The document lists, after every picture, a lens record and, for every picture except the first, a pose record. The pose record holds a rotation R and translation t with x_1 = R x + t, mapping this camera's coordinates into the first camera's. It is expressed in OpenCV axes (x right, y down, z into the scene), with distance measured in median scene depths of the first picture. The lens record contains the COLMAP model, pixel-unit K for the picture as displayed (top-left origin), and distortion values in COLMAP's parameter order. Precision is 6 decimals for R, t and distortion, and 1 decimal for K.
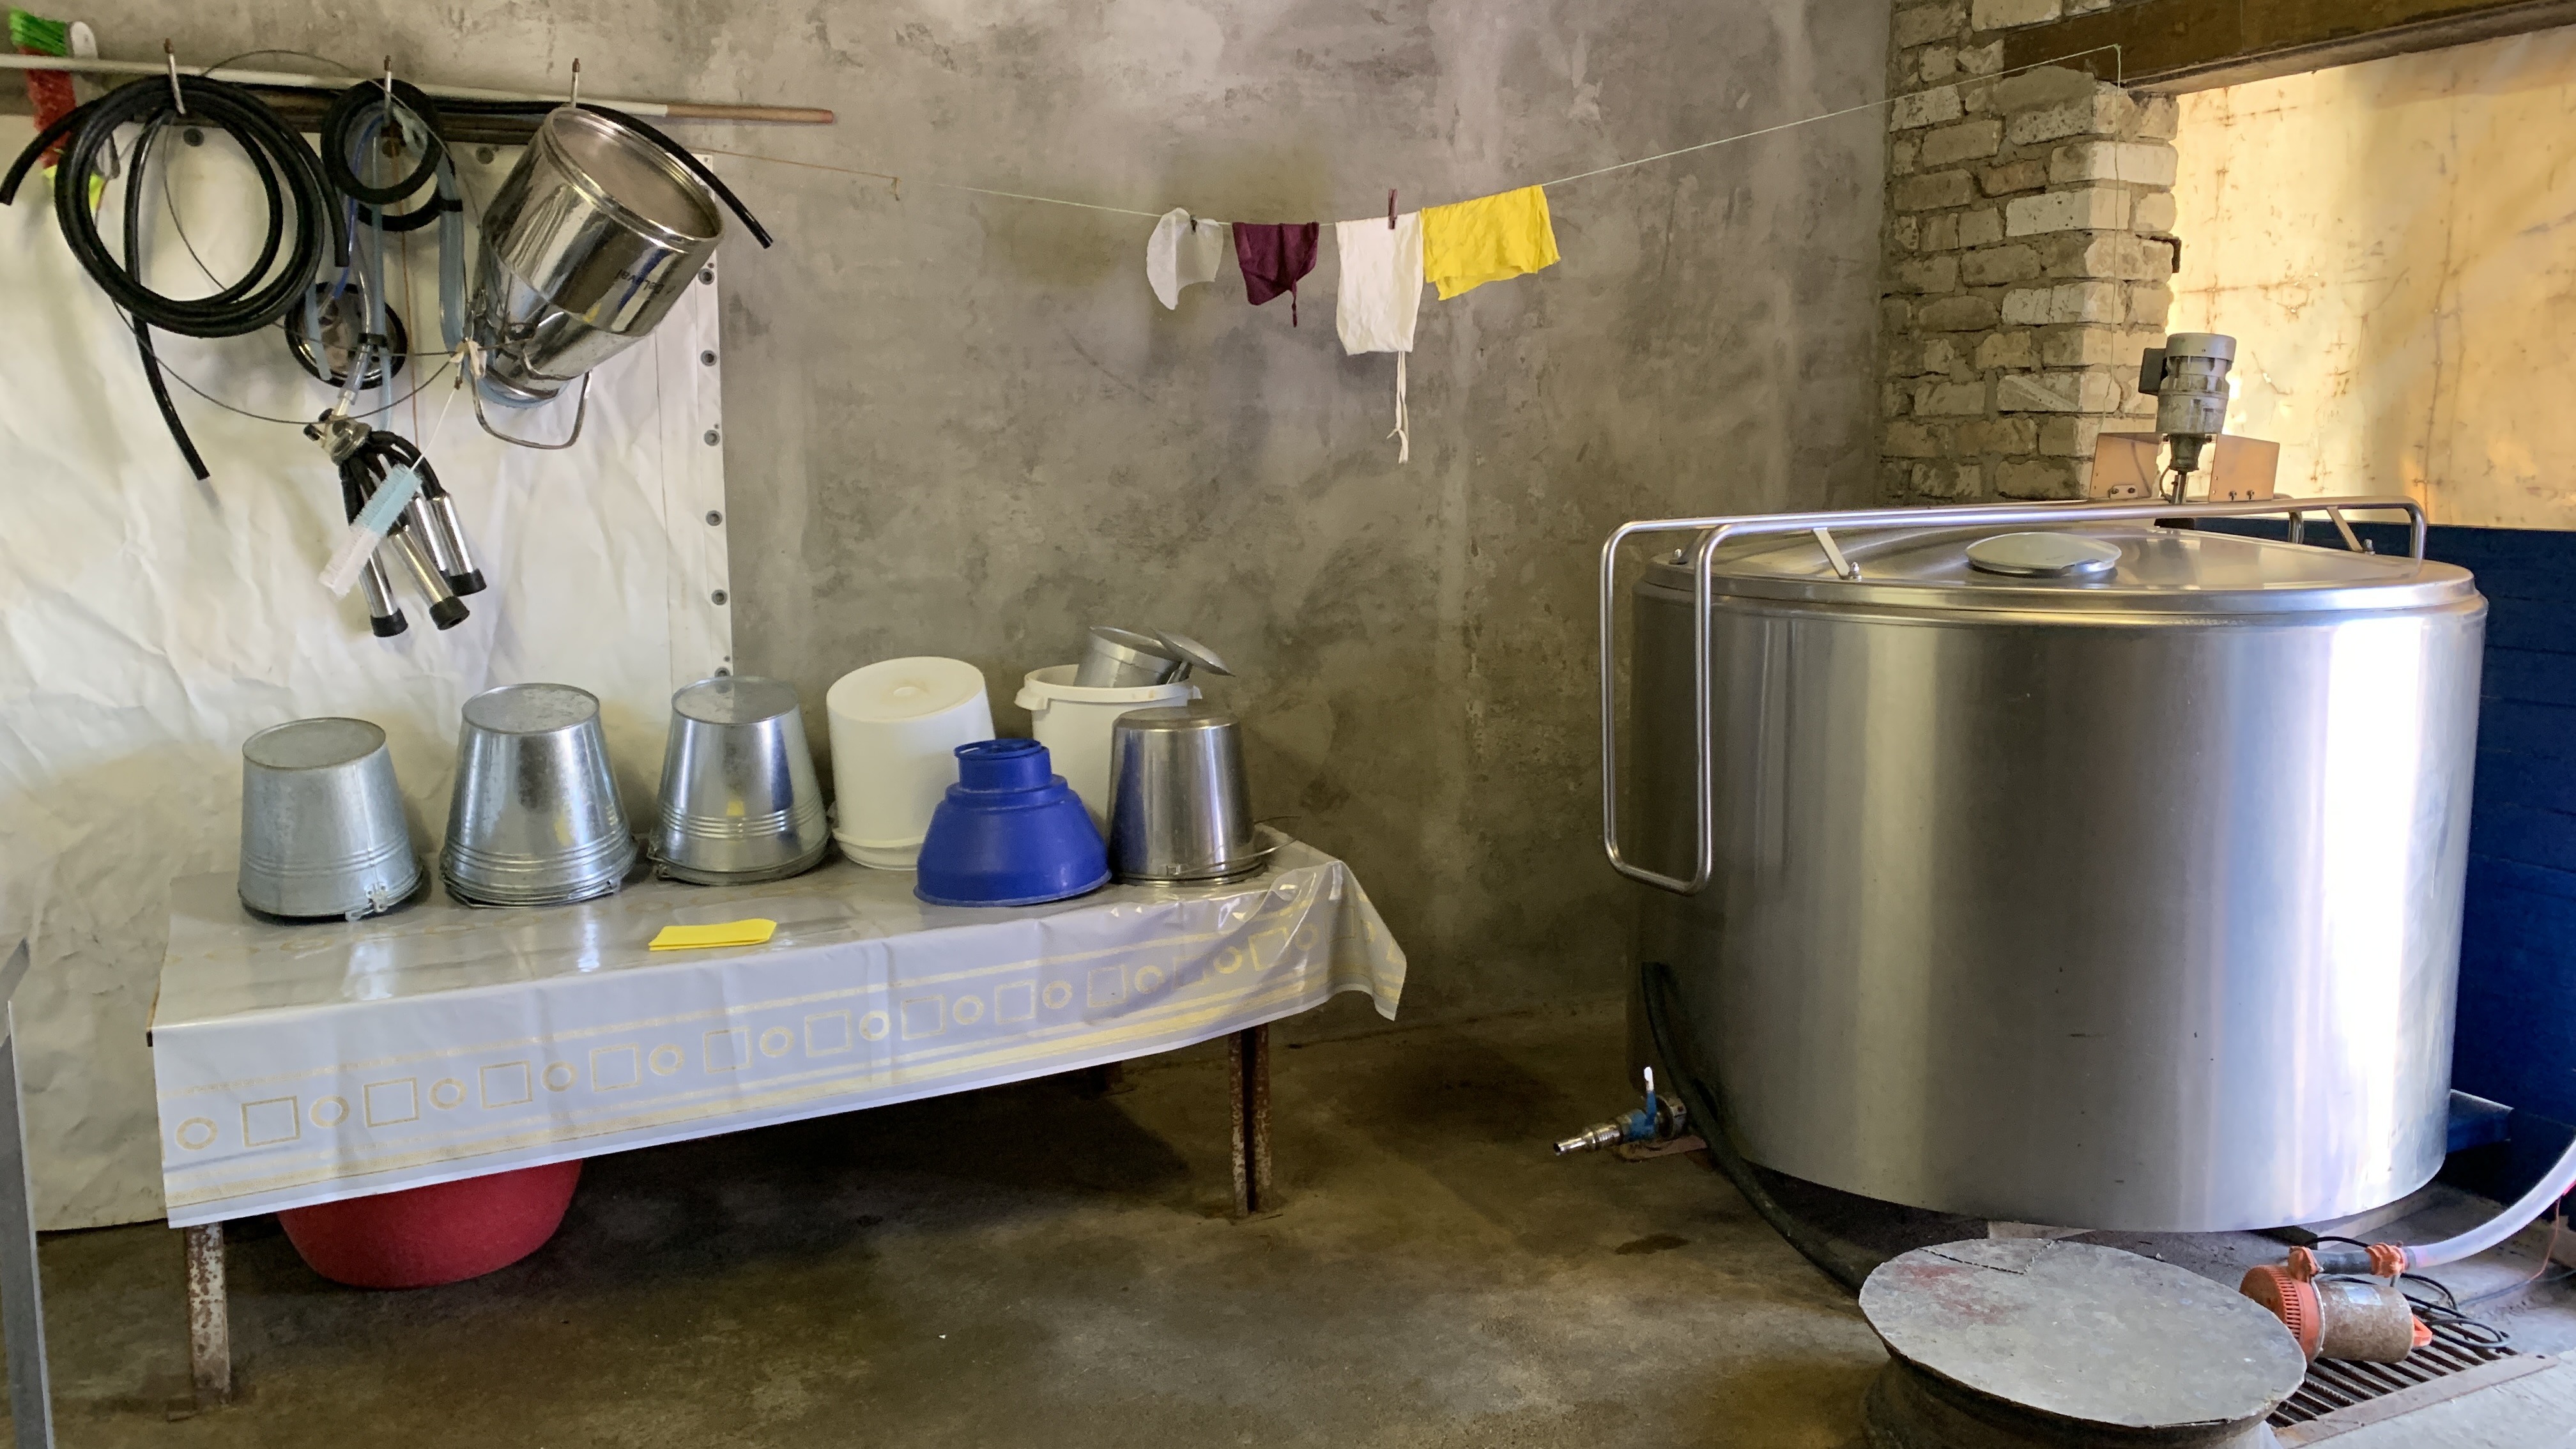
lens RADIAL K [[1968.6, 0, 1288.0], [0, 1968.6, 724.5], [0, 0, 1]] dist [-0.137976, 0.079783]
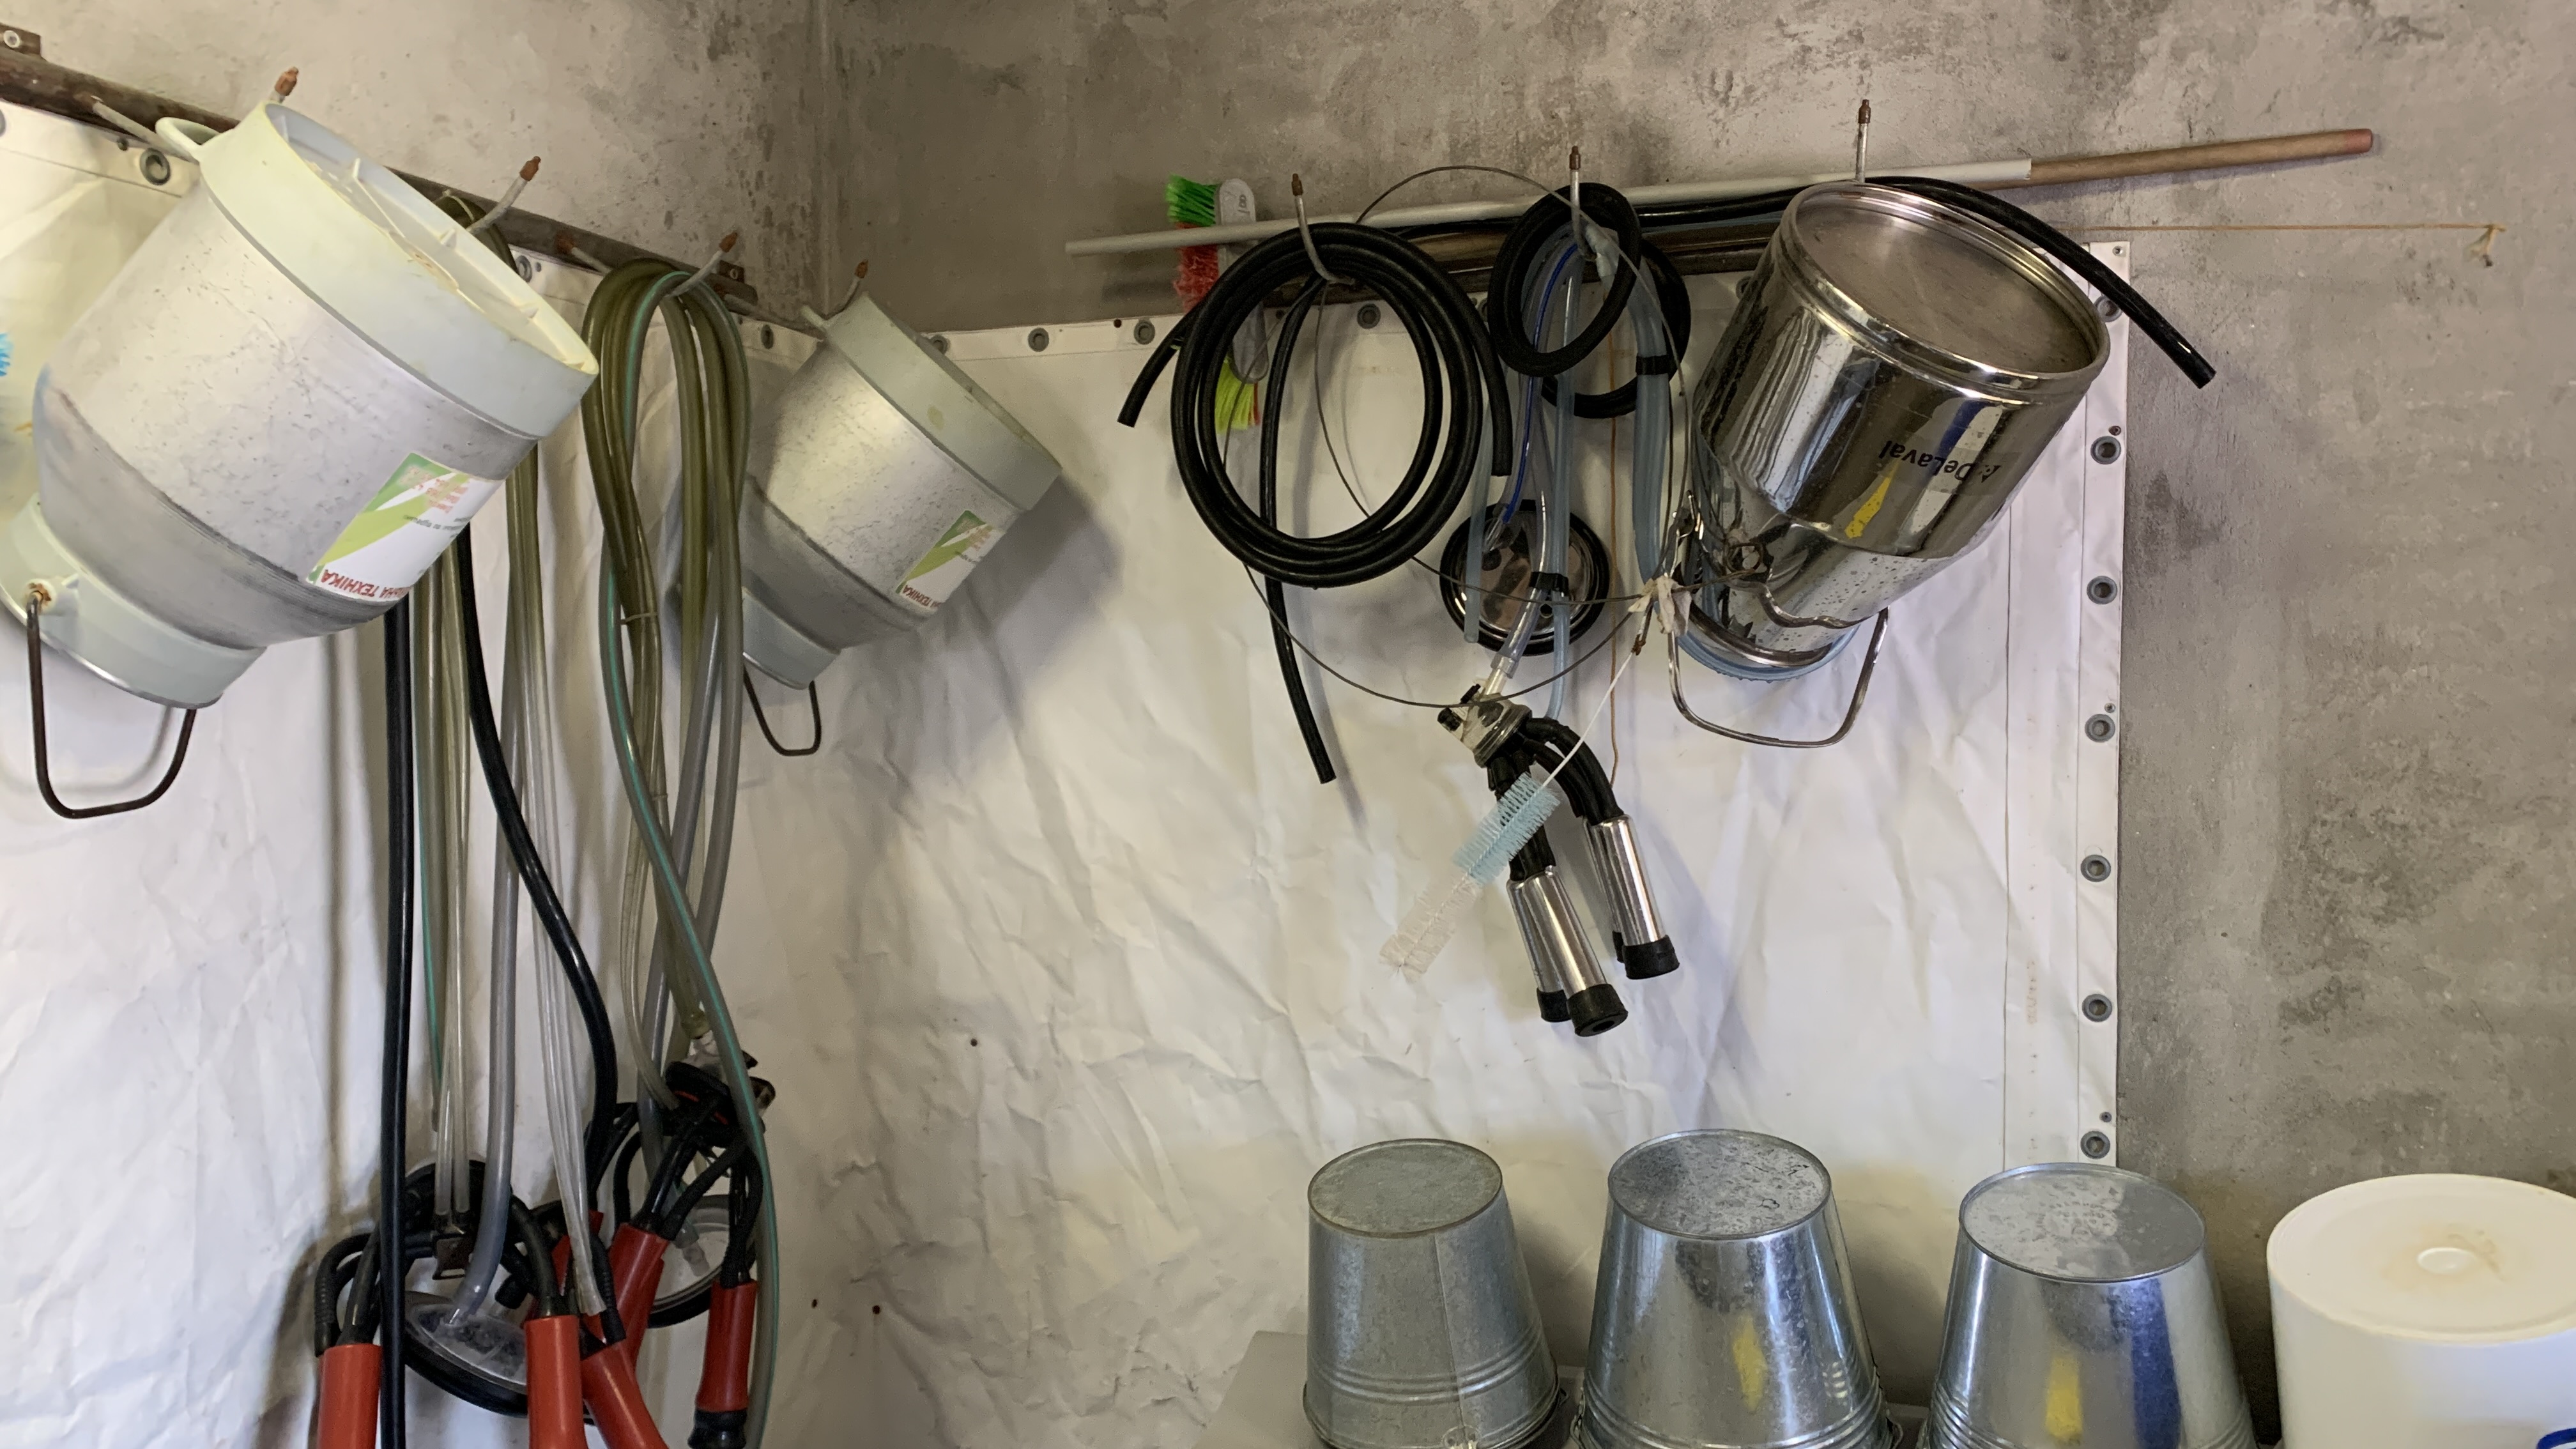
lens RADIAL K [[1978.7, 0, 1288.3], [0, 1978.7, 776.9], [0, 0, 1]] dist [0.003731, 0.002112]
pose [[0.678307, 0.024825, -0.734360, -0.028648], [-0.089910, 0.994723, -0.049421, -0.084344], [0.729257, 0.099549, 0.676959, 0.436642]]
